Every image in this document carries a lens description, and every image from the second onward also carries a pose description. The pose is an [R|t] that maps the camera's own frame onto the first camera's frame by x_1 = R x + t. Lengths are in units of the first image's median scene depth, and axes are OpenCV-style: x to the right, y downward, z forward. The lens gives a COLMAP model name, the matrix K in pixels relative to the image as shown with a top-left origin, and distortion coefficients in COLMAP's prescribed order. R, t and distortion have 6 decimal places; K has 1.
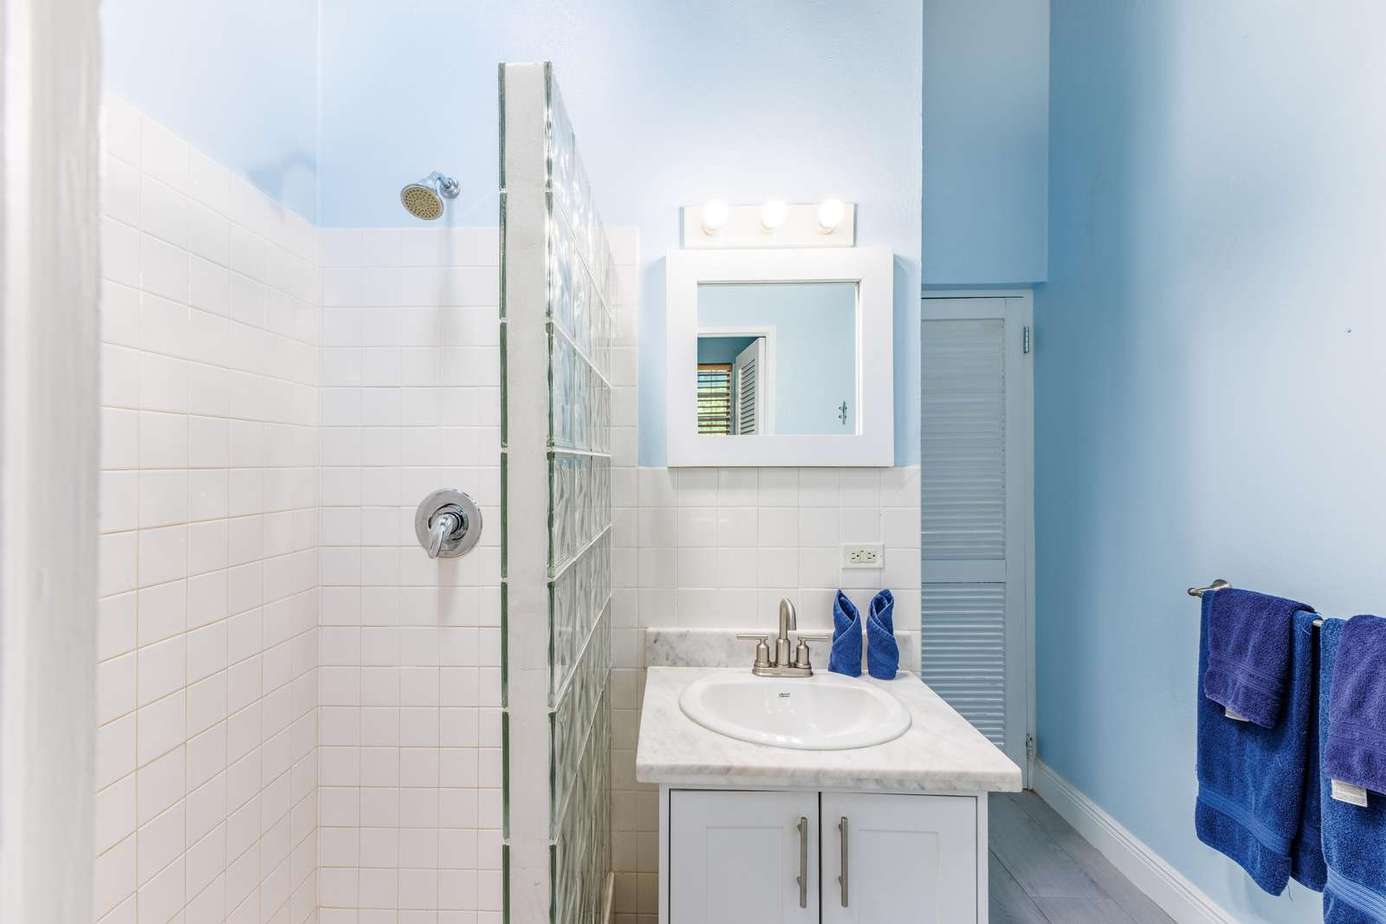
lens RADIAL K [[586.3, 0, 680.1], [0, 586.3, 459.8], [0, 0, 1]] dist [0.000408, -0.000104]
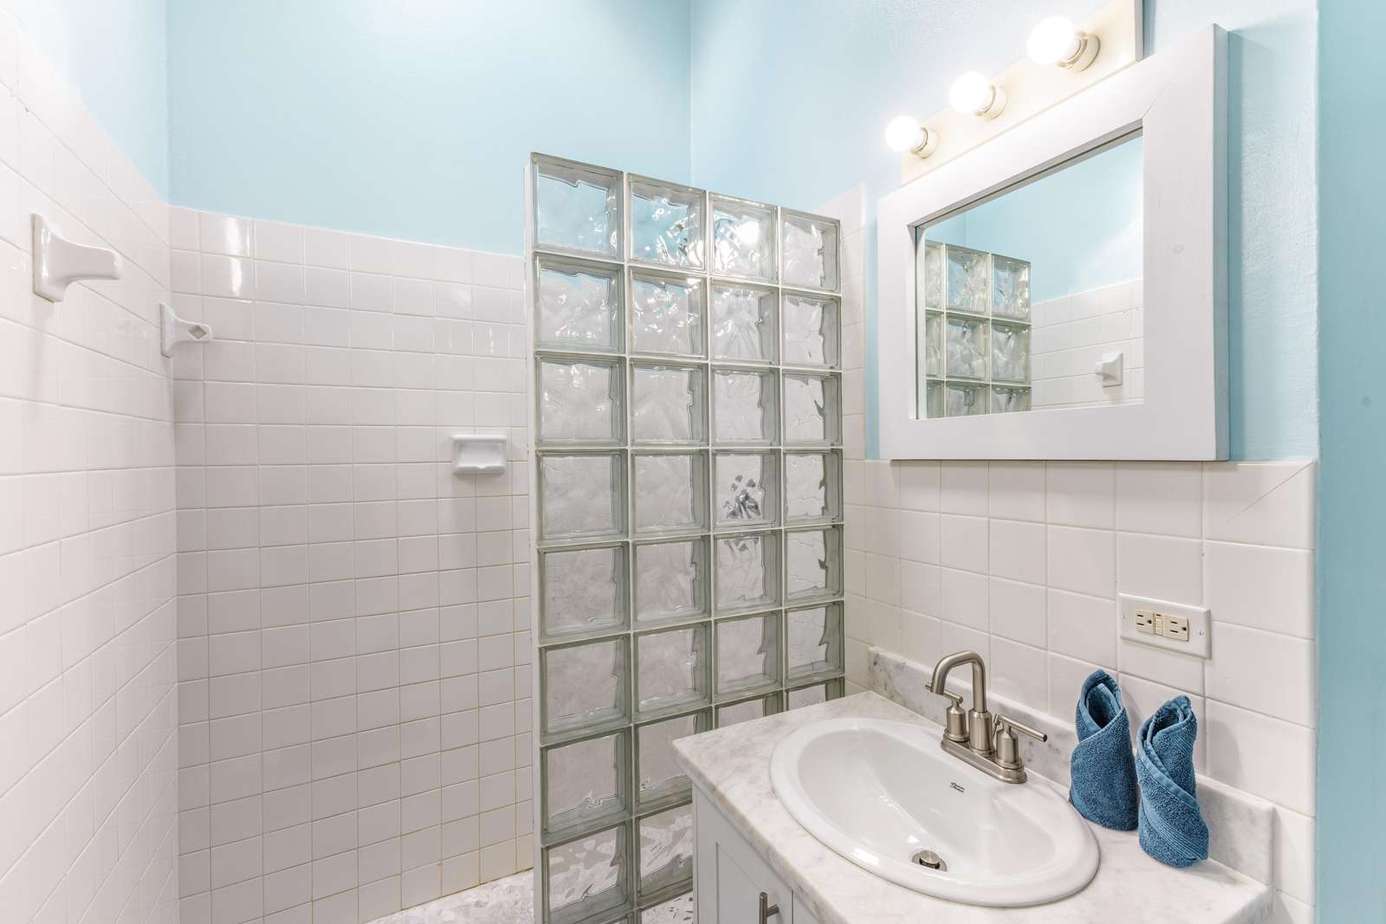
lens RADIAL K [[586.3, 0, 680.1], [0, 586.3, 459.8], [0, 0, 1]] dist [0.000408, -0.000104]
pose [[0.474884, 0.002910, -0.880044, 0.579799], [0.009591, 0.999918, 0.008482, 0.001809], [0.879996, -0.012469, 0.474817, 0.348998]]
